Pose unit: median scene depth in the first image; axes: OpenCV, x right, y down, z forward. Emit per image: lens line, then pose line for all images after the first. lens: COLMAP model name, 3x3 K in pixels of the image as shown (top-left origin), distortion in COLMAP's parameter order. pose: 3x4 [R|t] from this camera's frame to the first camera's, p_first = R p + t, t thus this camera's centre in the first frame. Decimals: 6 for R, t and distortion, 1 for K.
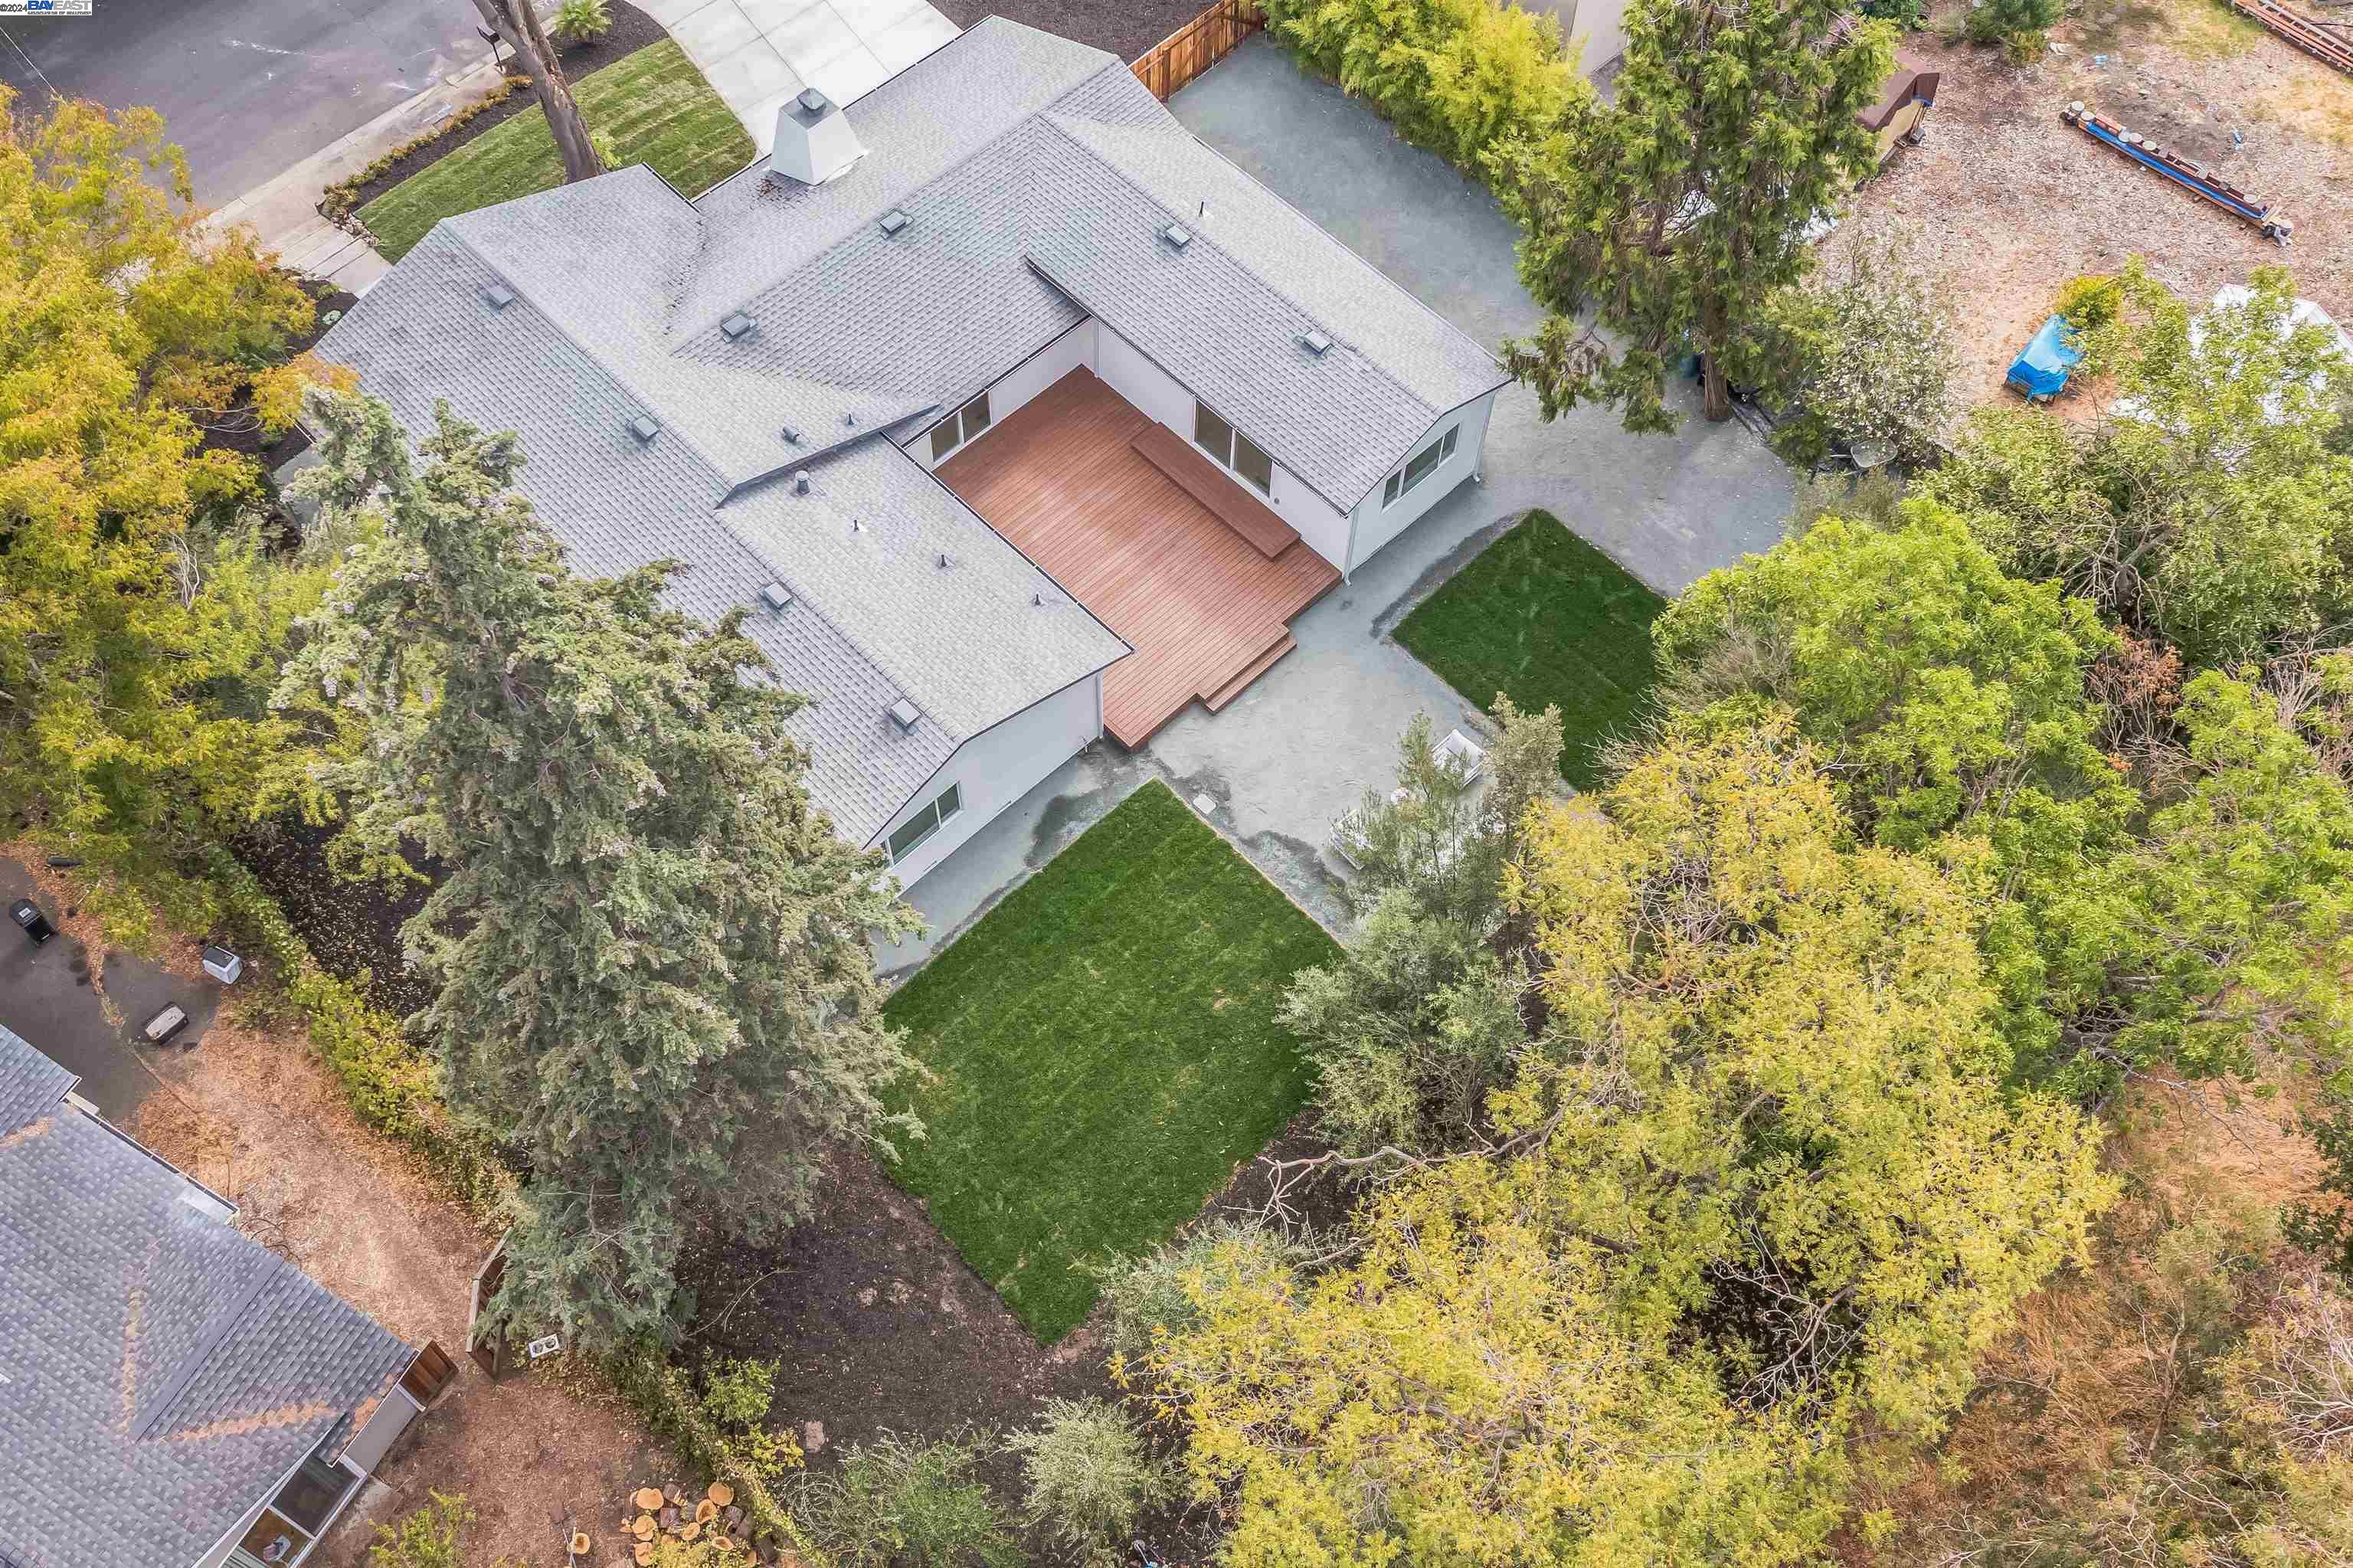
lens RADIAL K [[2207.3, 0, 1172.8], [0, 2207.3, 777.3], [0, 0, 1]] dist [-0.014103, 0.014036]
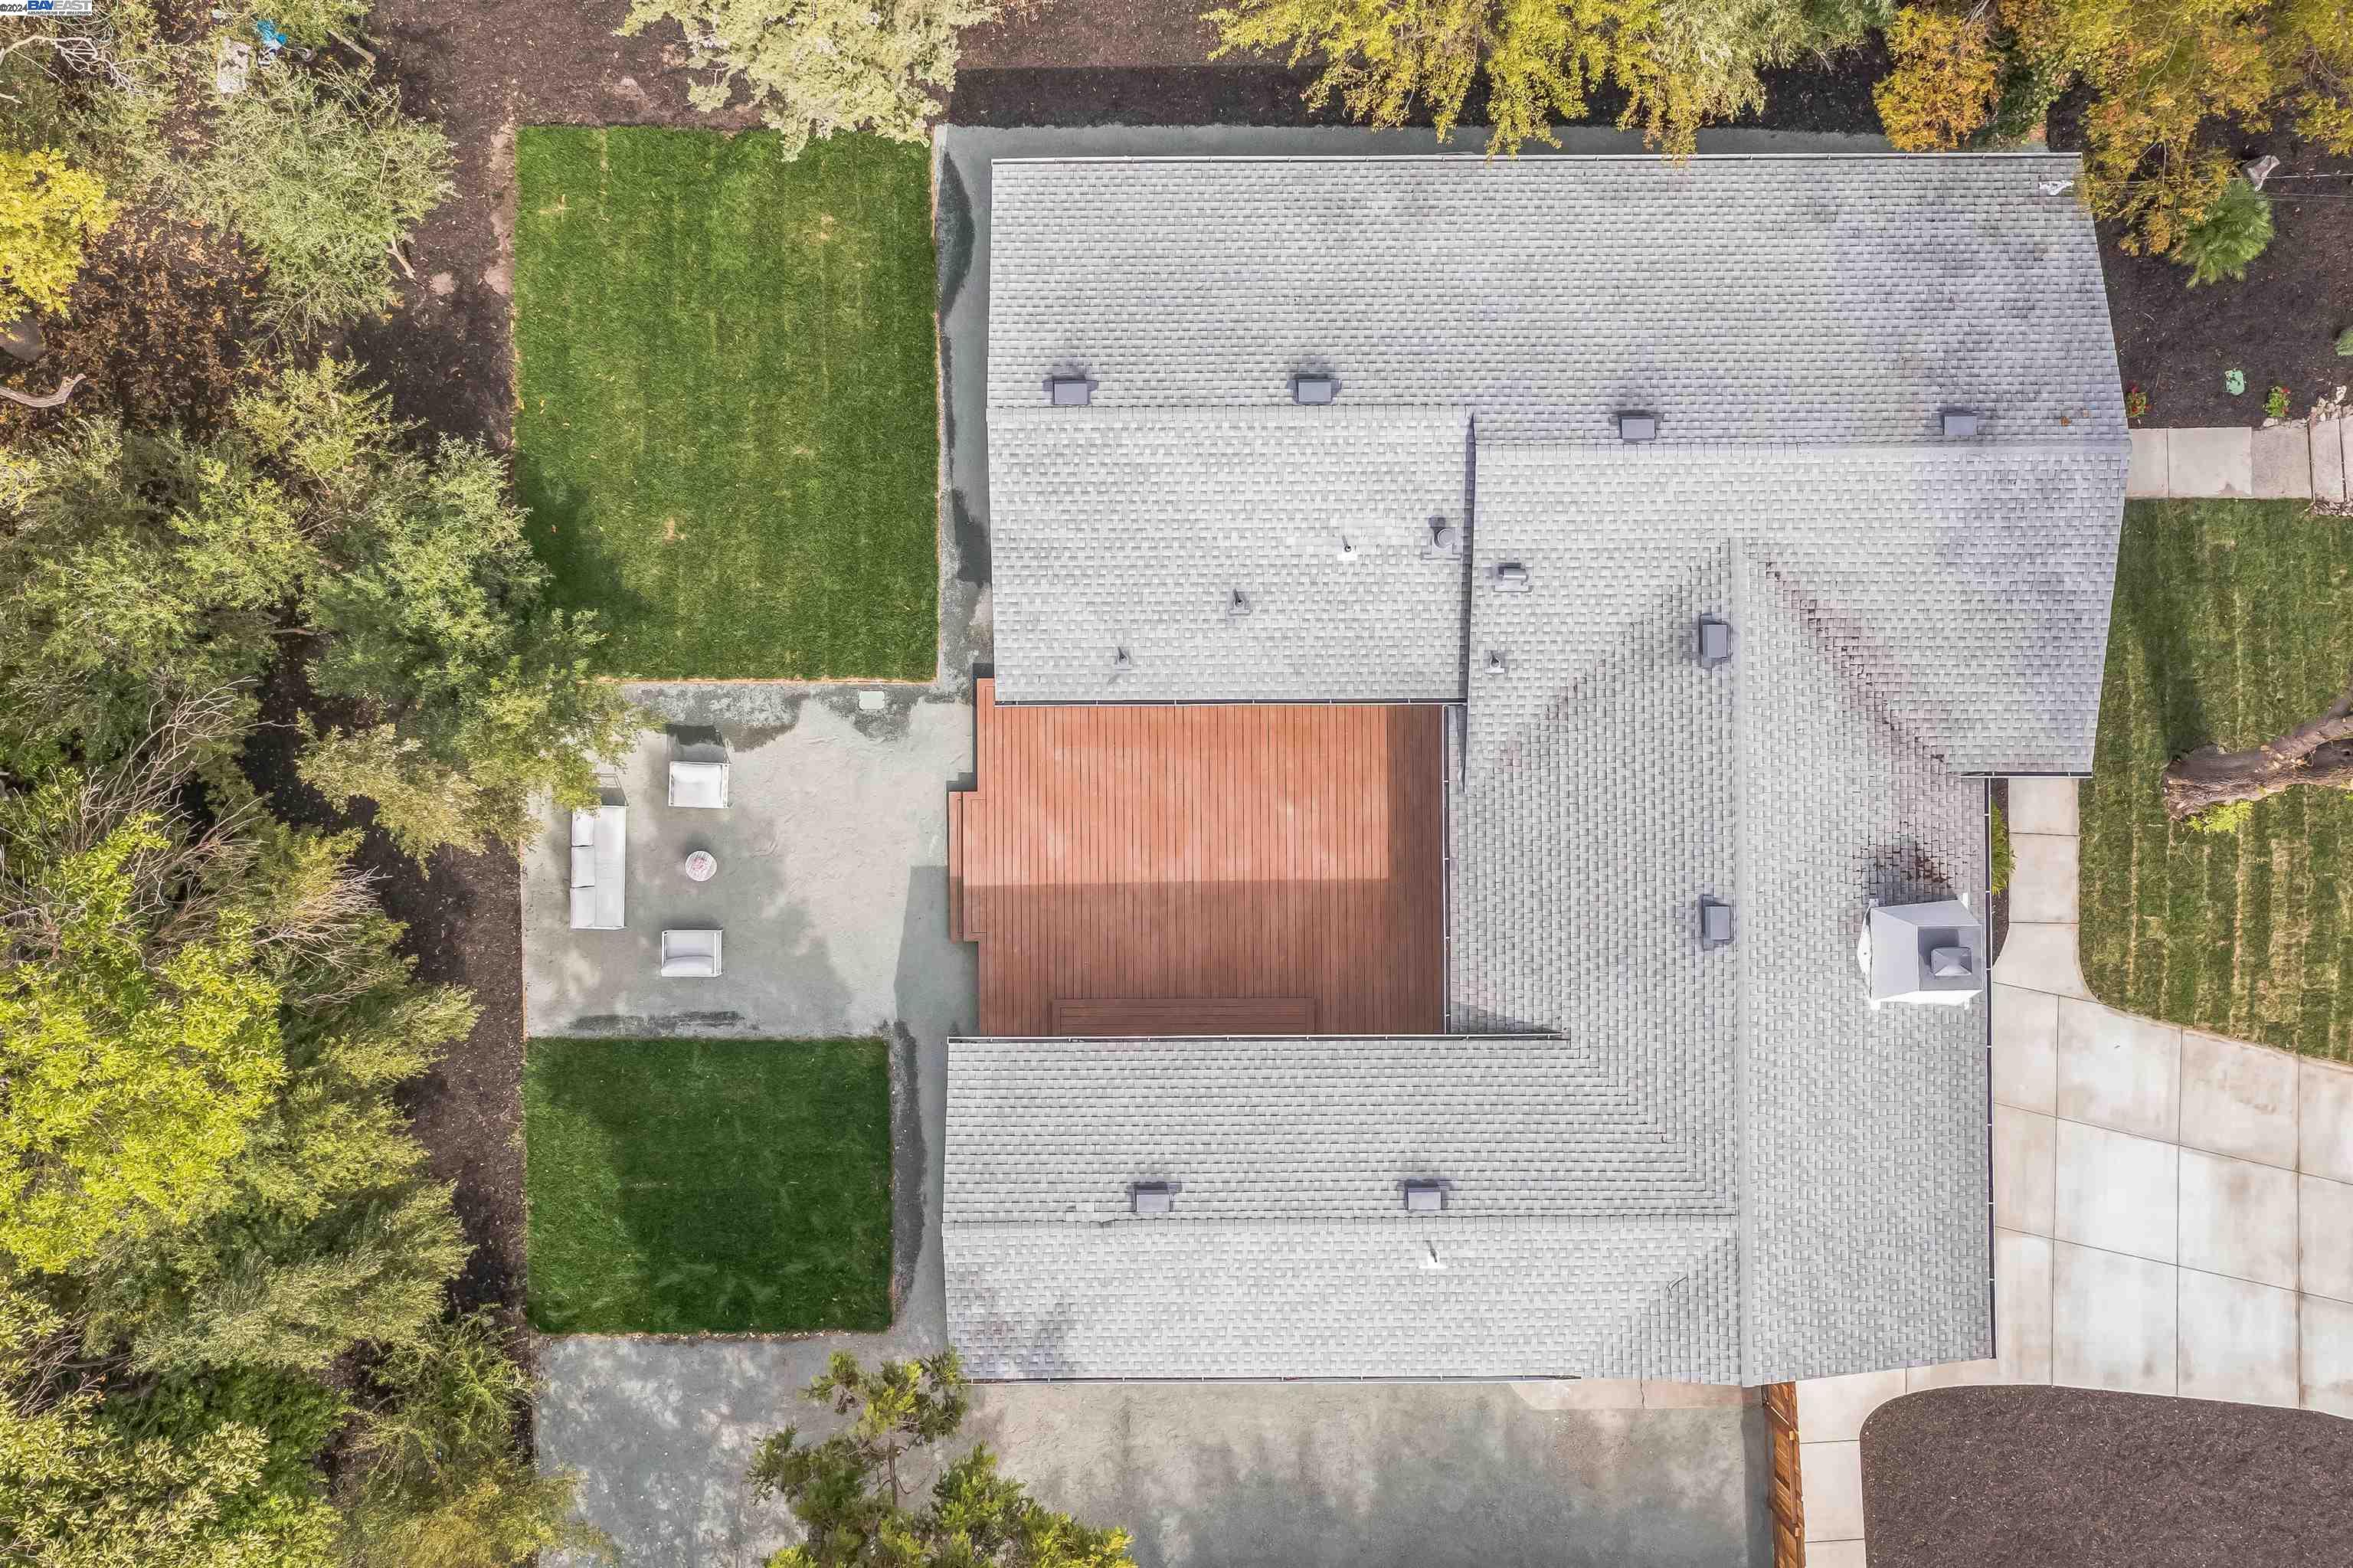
lens RADIAL K [[2207.3, 0, 1172.8], [0, 2207.3, 777.3], [0, 0, 1]] dist [-0.014103, 0.014036]
pose [[-0.695281, 0.718071, -0.030972, -0.017168], [-0.622766, -0.580368, 0.524724, -0.488459], [0.358814, 0.384118, 0.850709, 0.318930]]
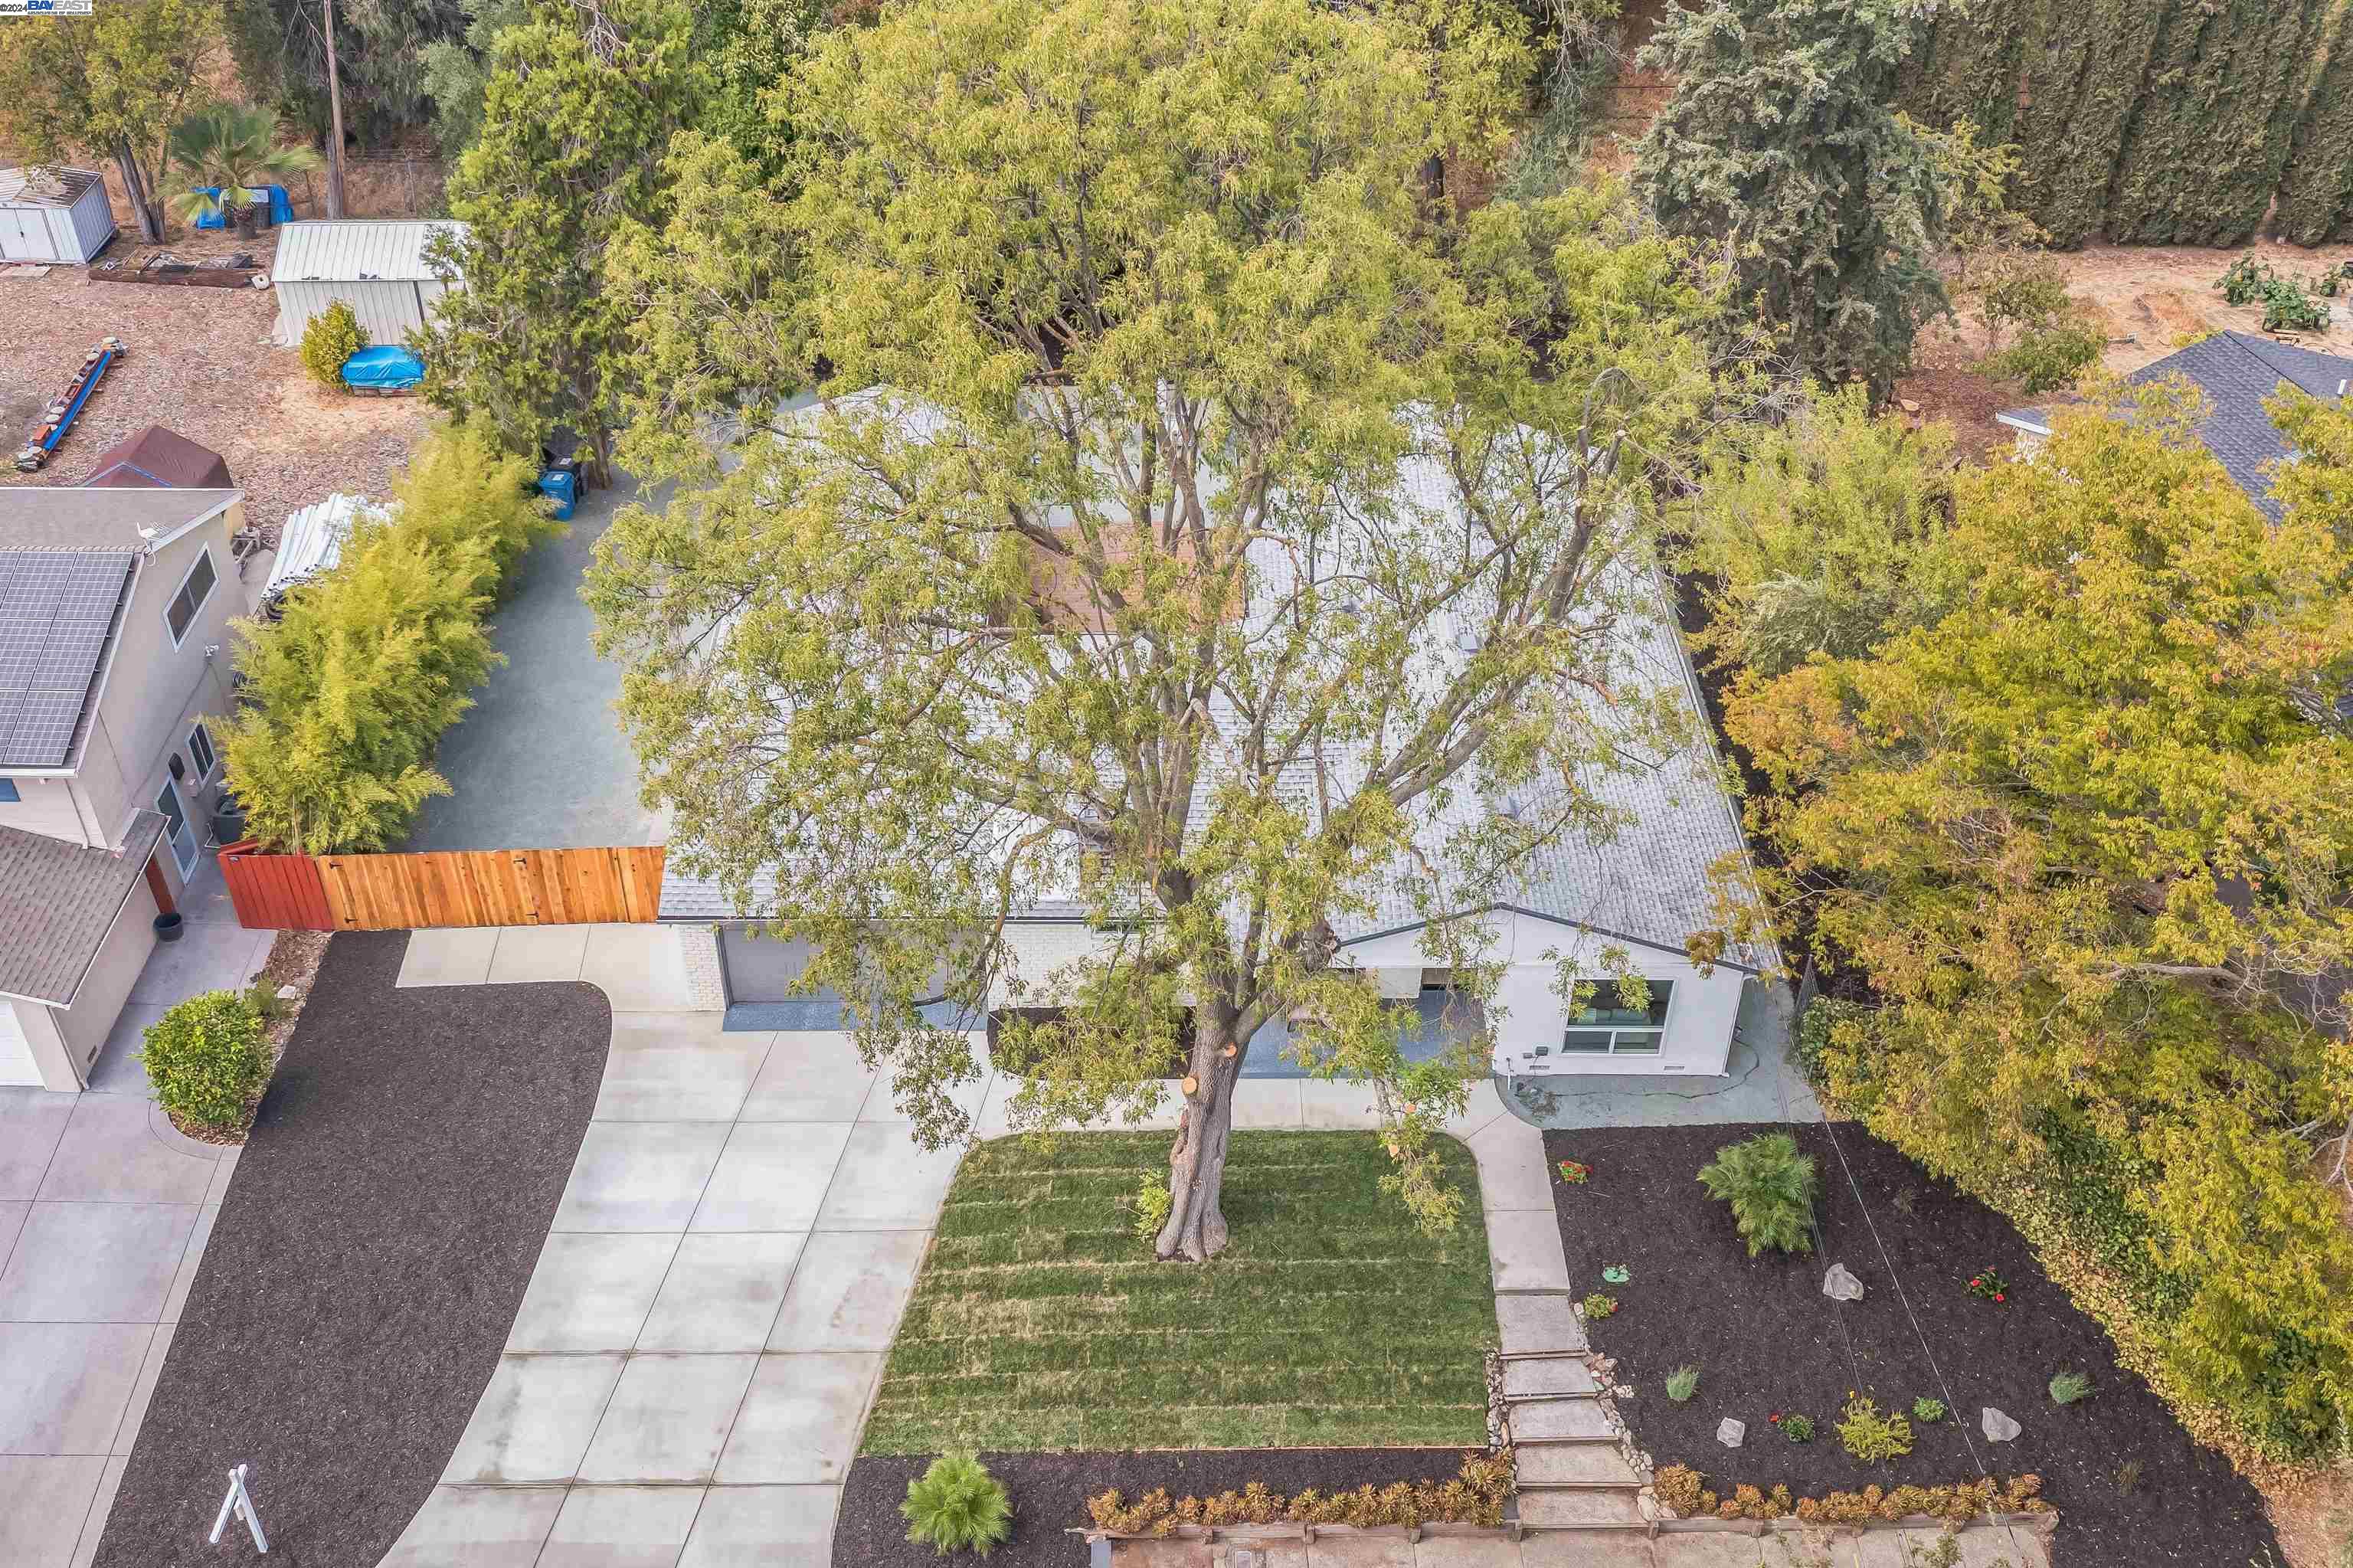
lens RADIAL K [[2207.3, 0, 1172.8], [0, 2207.3, 777.3], [0, 0, 1]] dist [-0.014103, 0.014036]
pose [[-0.719605, -0.451788, 0.527311, -0.624074], [0.581668, 0.022560, 0.813113, -0.928465], [-0.379251, 0.891840, 0.246556, 0.802967]]
